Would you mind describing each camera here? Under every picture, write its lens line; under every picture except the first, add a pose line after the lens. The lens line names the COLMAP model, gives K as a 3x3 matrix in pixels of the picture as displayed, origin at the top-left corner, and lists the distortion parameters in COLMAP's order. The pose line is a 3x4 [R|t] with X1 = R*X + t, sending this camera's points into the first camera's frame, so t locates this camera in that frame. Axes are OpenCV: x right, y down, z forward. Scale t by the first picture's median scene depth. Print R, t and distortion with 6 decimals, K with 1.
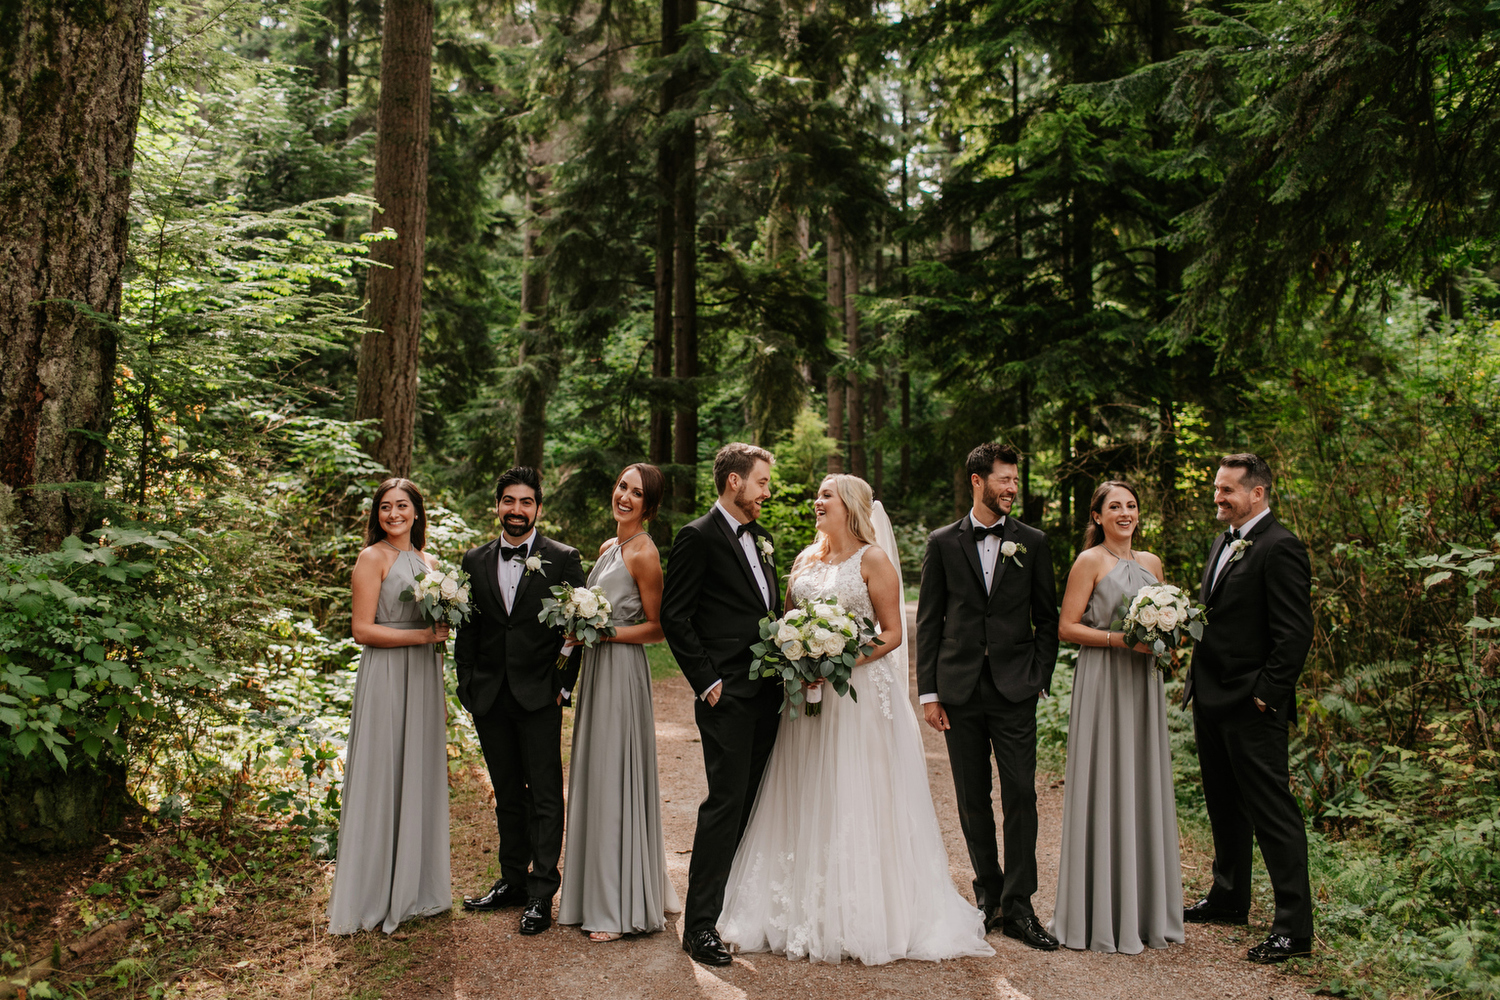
lens RADIAL K [[1484.5, 0, 749.4], [0, 1484.5, 509.1], [0, 0, 1]] dist [-0.016383, 0.000000]
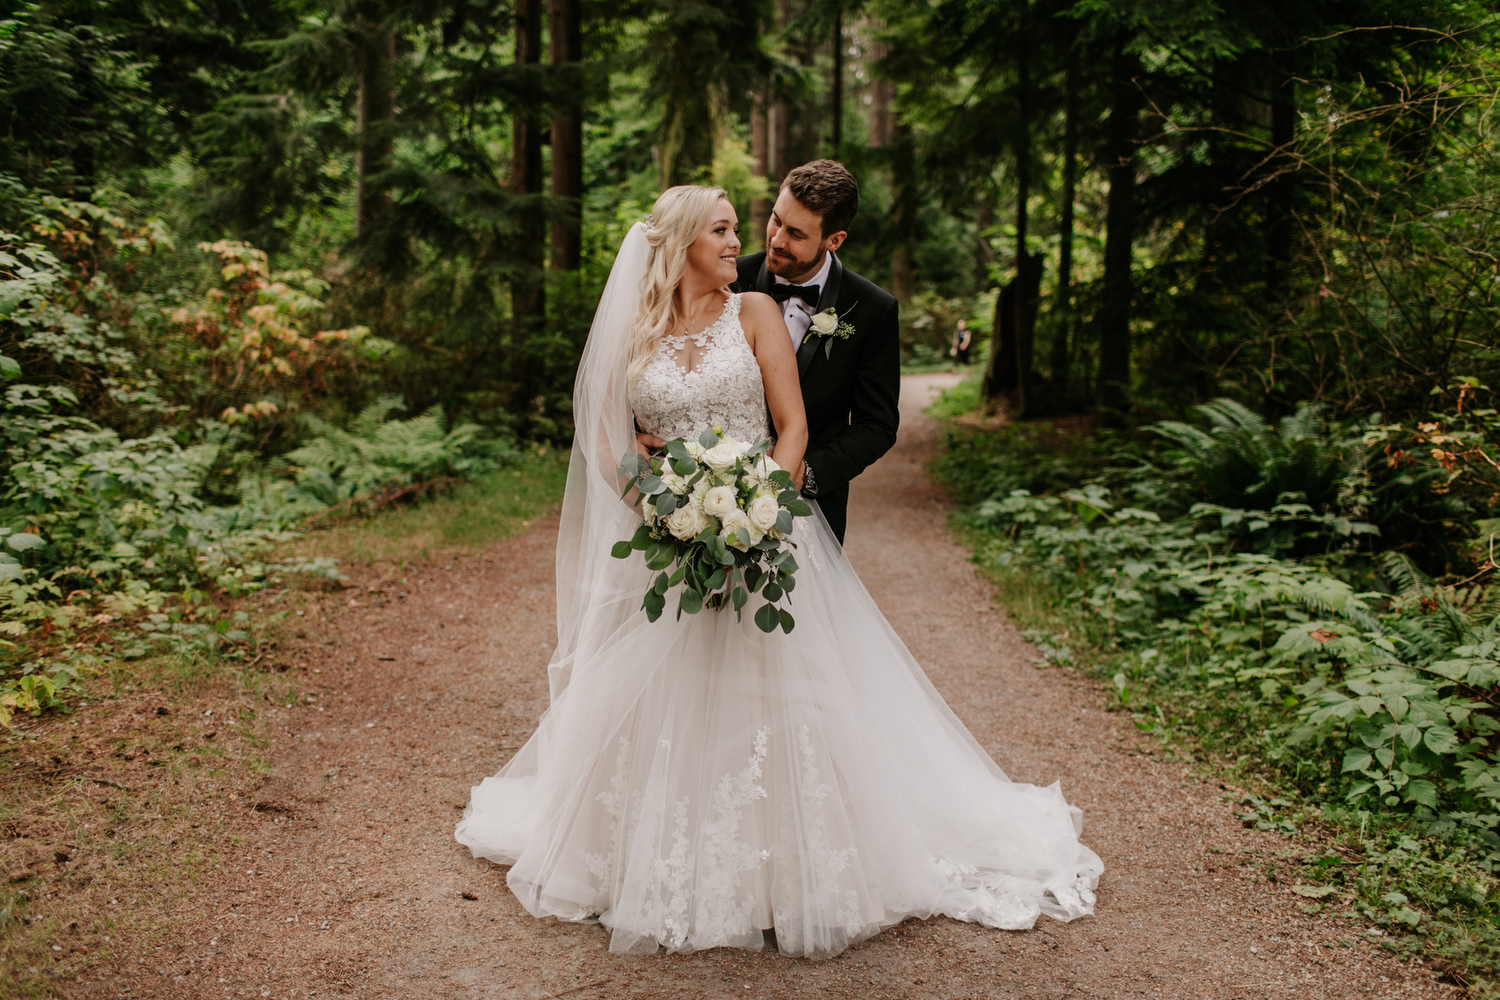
lens RADIAL K [[1484.5, 0, 753.8], [0, 1484.5, 509.0], [0, 0, 1]] dist [-0.016383, 0.000000]
pose [[0.998088, 0.001572, 0.061790, 0.005205], [-0.010869, 0.988563, 0.150414, 0.008734], [-0.060847, -0.150798, 0.986690, 0.294725]]
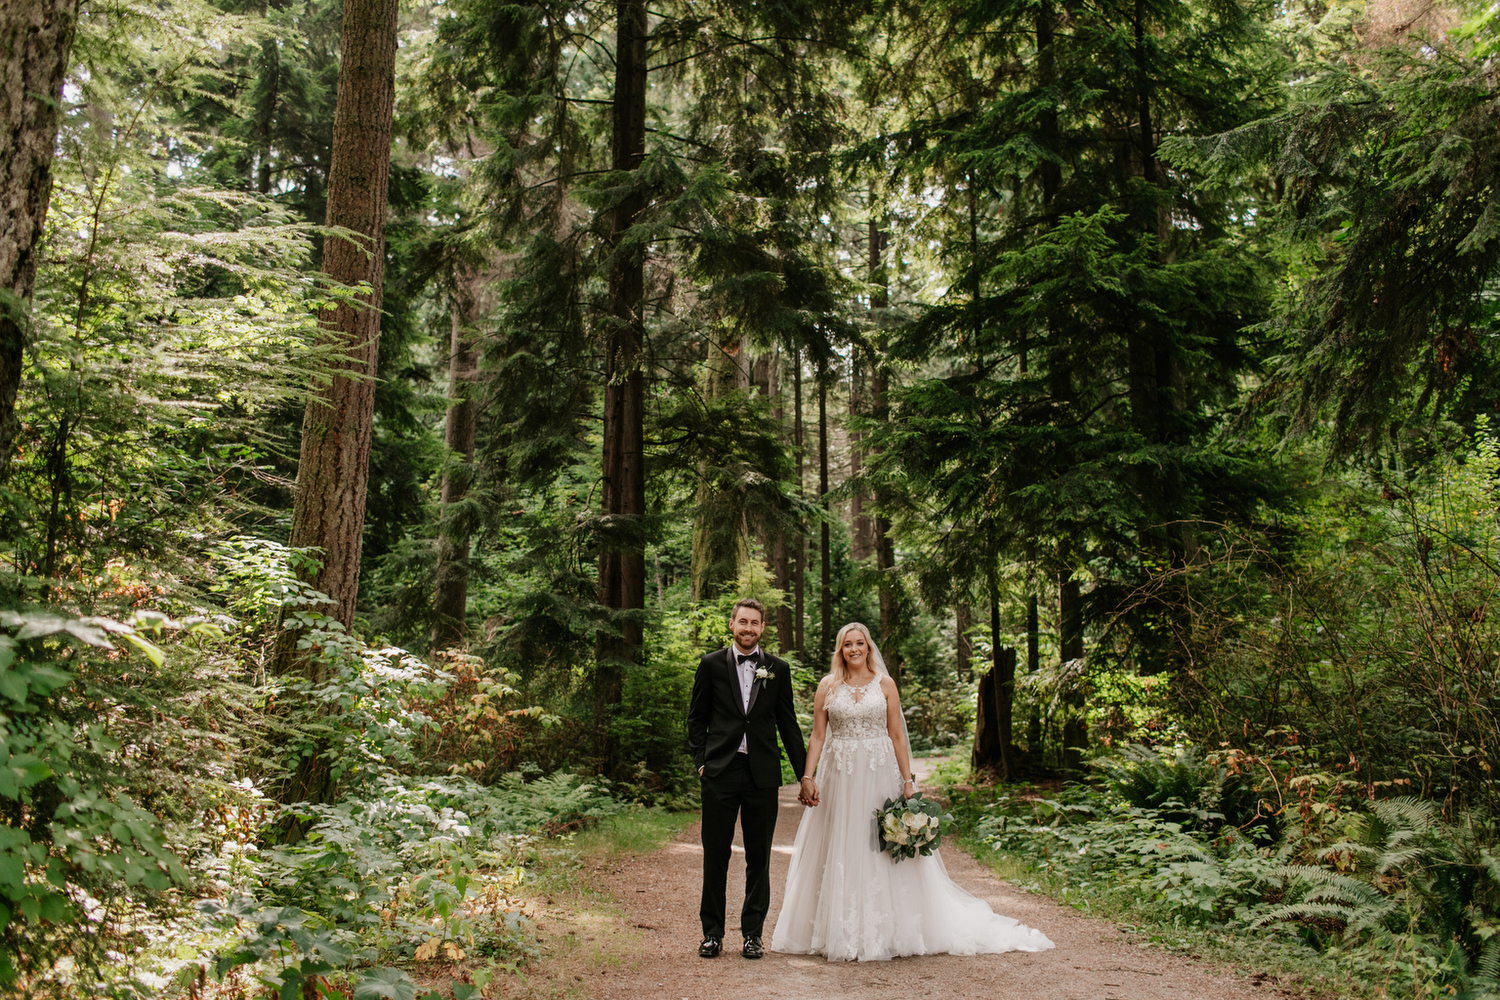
lens RADIAL K [[1484.5, 0, 718.6], [0, 1484.5, 499.0], [0, 0, 1]] dist [-0.016383, 0.000000]
pose [[0.998720, 0.002767, 0.050503, -0.041791], [0.003338, 0.992720, -0.120397, 0.011005], [-0.050468, 0.120412, 0.991440, 0.093152]]
